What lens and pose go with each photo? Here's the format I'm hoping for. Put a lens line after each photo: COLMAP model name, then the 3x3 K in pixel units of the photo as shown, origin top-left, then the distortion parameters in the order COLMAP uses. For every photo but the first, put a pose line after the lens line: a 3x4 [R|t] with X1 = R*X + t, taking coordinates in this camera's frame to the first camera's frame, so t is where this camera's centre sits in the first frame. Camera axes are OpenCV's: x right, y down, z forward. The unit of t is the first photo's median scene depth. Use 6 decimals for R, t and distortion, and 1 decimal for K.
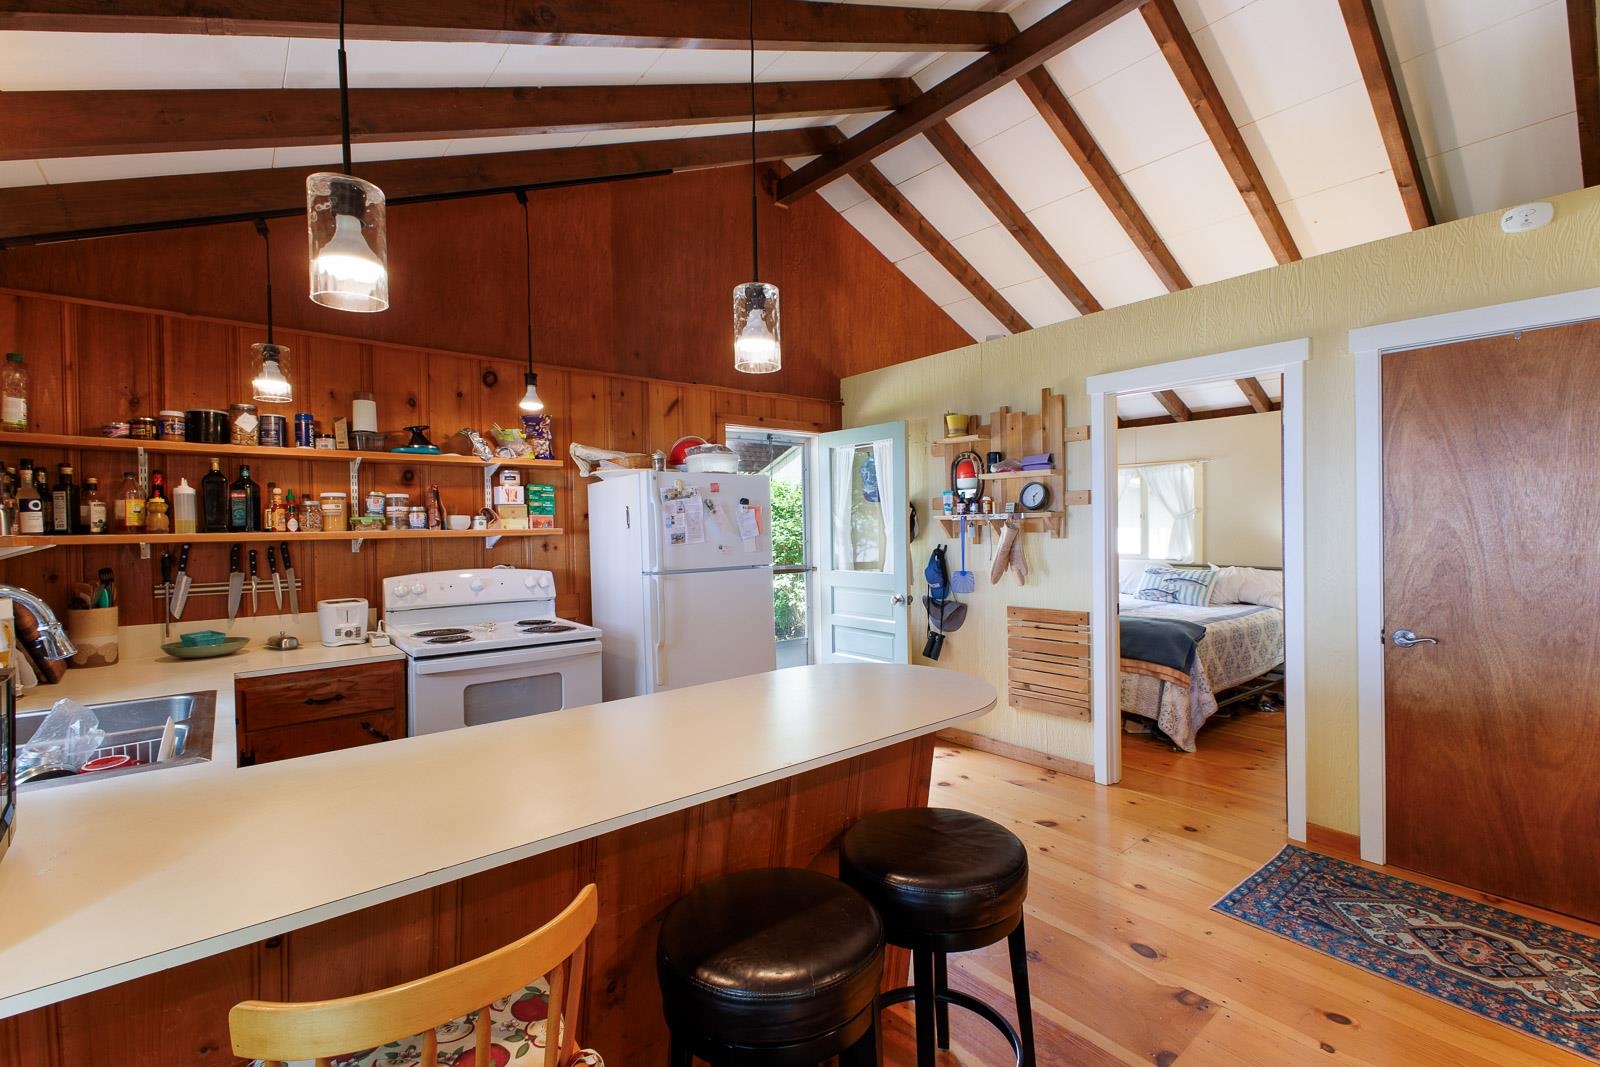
lens RADIAL K [[700.6, 0, 801.8], [0, 700.6, 529.6], [0, 0, 1]] dist [0.016666, -0.000113]
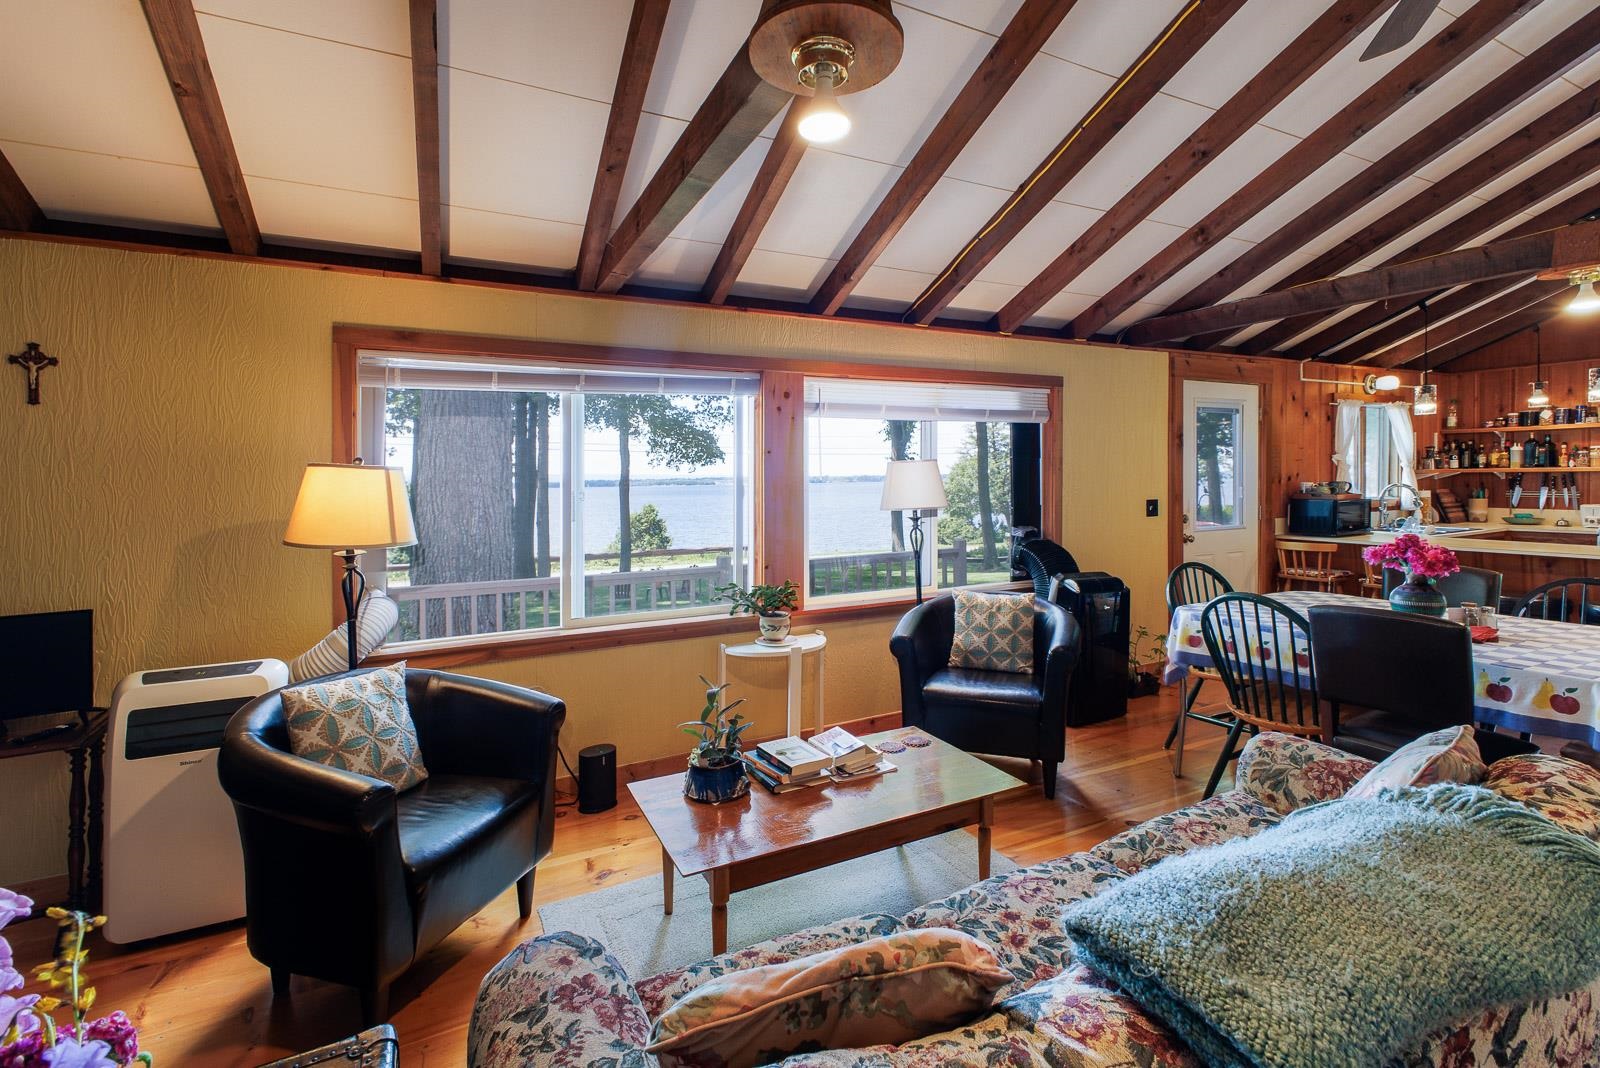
lens RADIAL K [[713.8, 0, 801.1], [0, 713.8, 498.3], [0, 0, 1]] dist [0.013398, -0.005279]
pose [[-0.222573, 0.045740, -0.973842, 1.571079], [0.013520, 0.998948, 0.043829, -0.024575], [0.974822, -0.003411, -0.222957, -0.582182]]
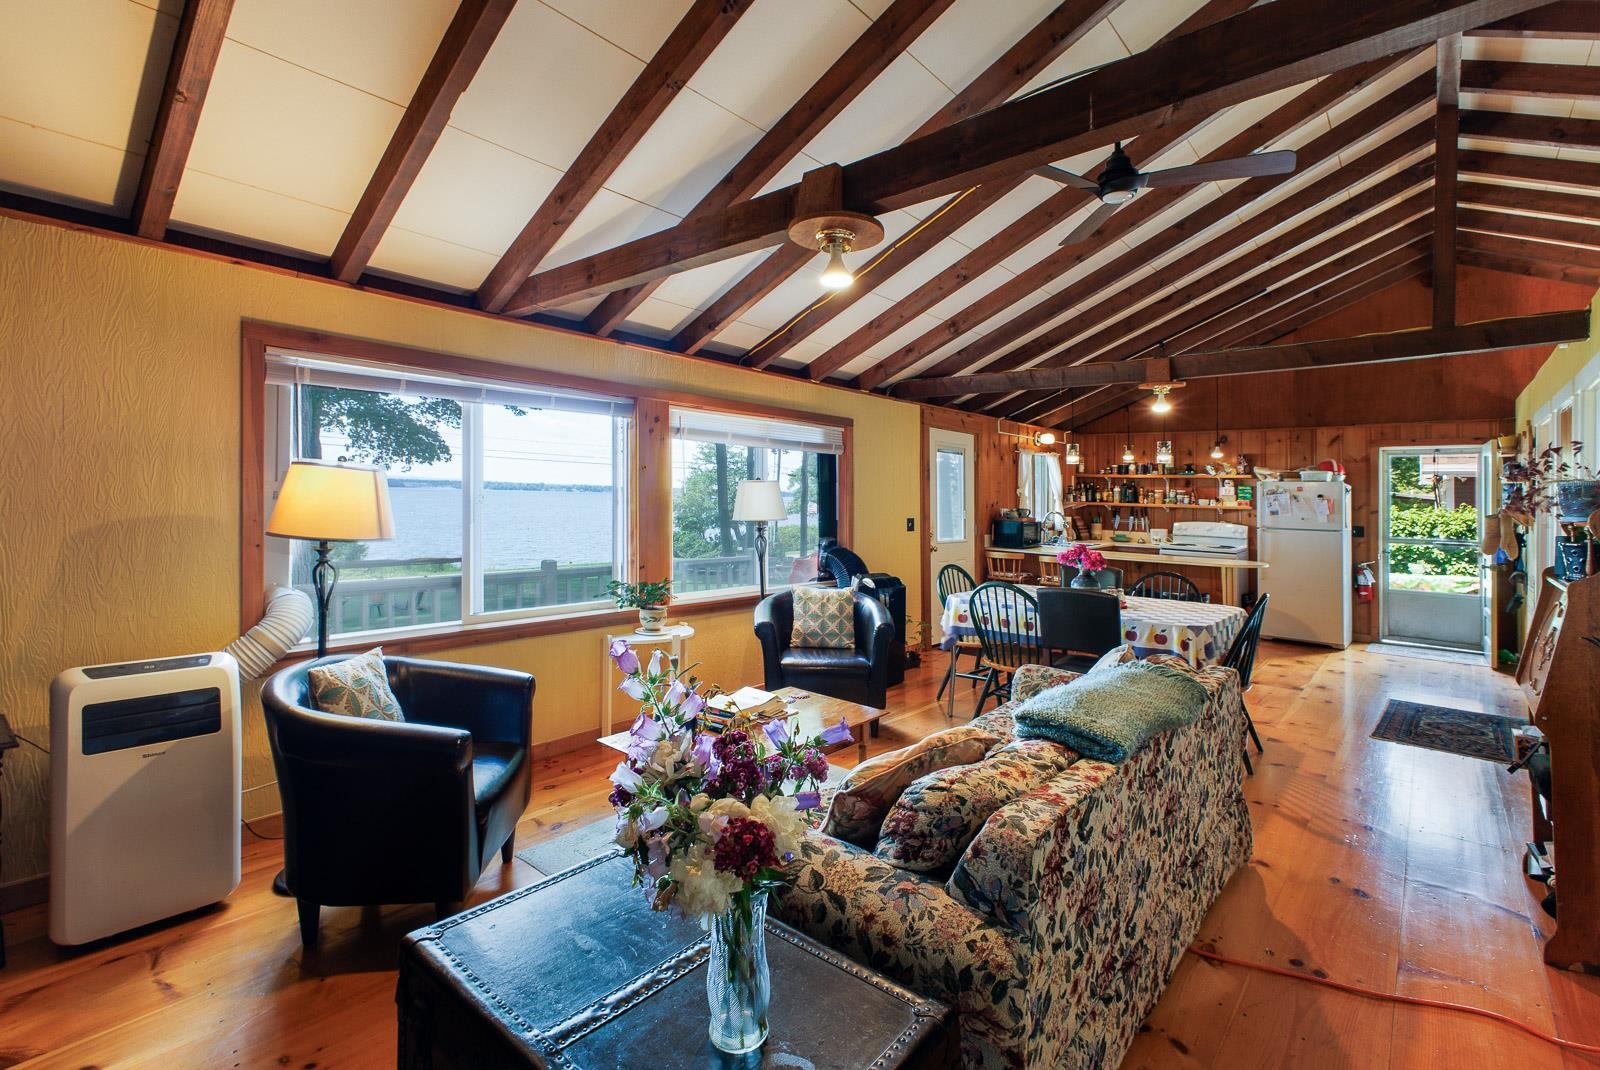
lens RADIAL K [[725.5, 0, 809.7], [0, 725.5, 465.2], [0, 0, 1]] dist [0.000133, 0.000065]
pose [[0.174857, -0.019347, -0.984404, 1.843634], [-0.033577, 0.999108, -0.025600, -0.030015], [0.984021, 0.037530, 0.174052, -0.821983]]
